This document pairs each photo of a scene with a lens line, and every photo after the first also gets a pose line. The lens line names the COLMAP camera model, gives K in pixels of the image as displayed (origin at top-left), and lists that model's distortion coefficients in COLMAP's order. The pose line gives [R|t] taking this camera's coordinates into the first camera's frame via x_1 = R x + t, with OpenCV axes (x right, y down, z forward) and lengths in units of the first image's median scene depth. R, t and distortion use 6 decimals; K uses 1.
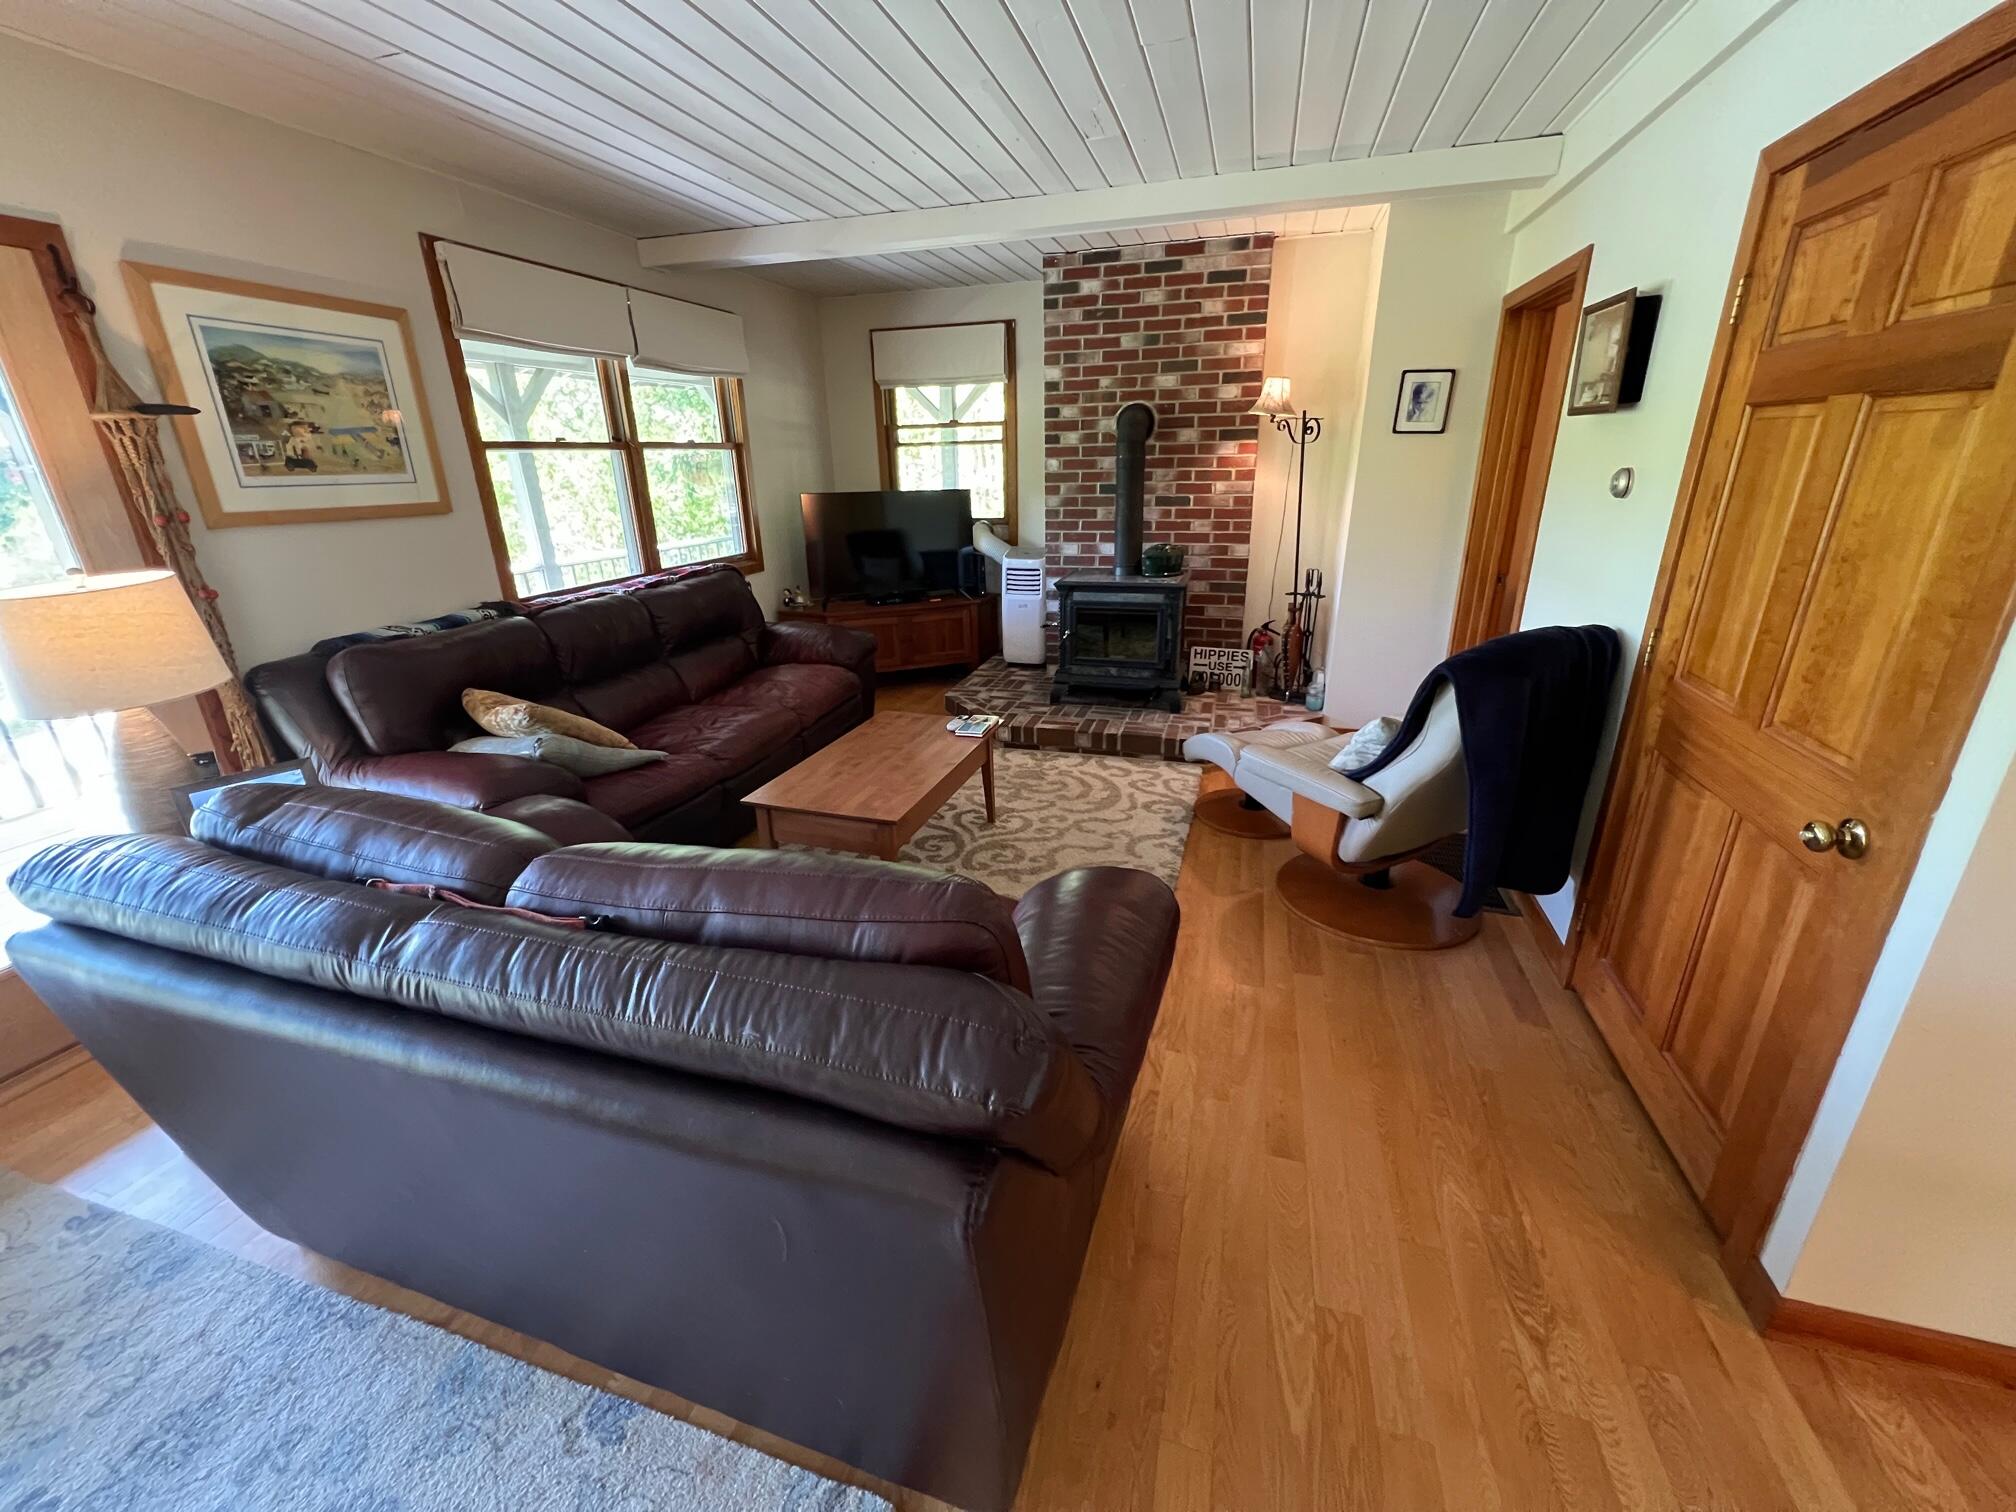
lens RADIAL K [[806.4, 0, 996.5], [0, 806.4, 748.1], [0, 0, 1]] dist [-0.001223, 0.000534]
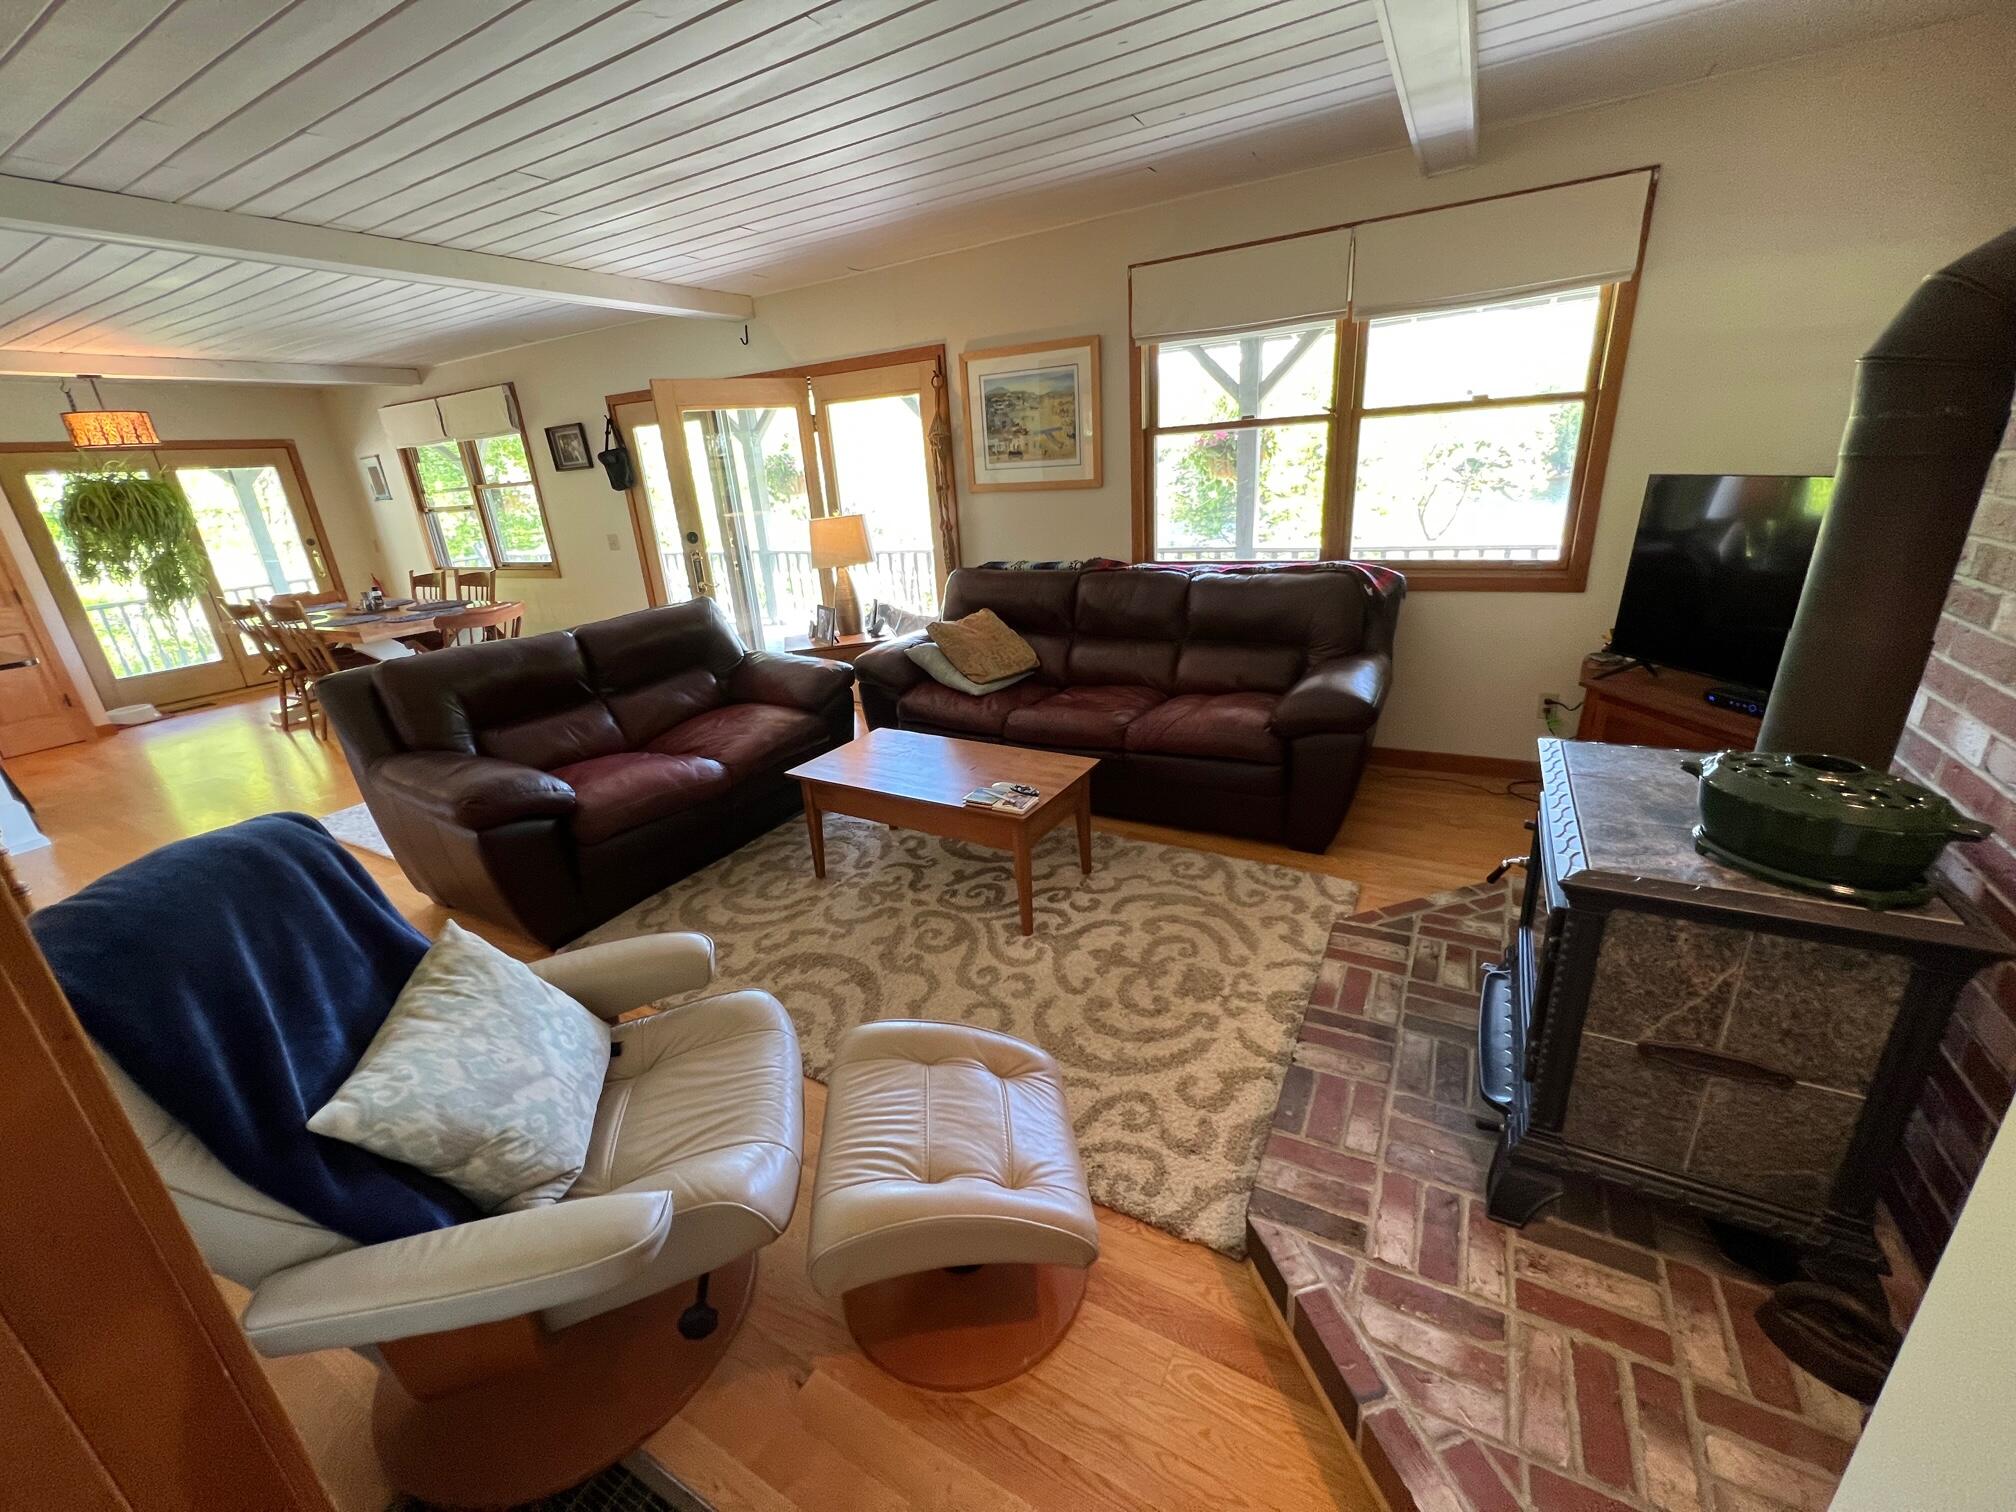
lens RADIAL K [[806.4, 0, 1004.1], [0, 806.4, 751.9], [0, 0, 1]] dist [-0.001223, 0.000534]
pose [[-0.211434, 0.358105, -0.909426, 0.514248], [-0.271229, 0.872420, 0.406592, -0.295730], [0.939005, 0.332631, -0.087331, 0.804358]]
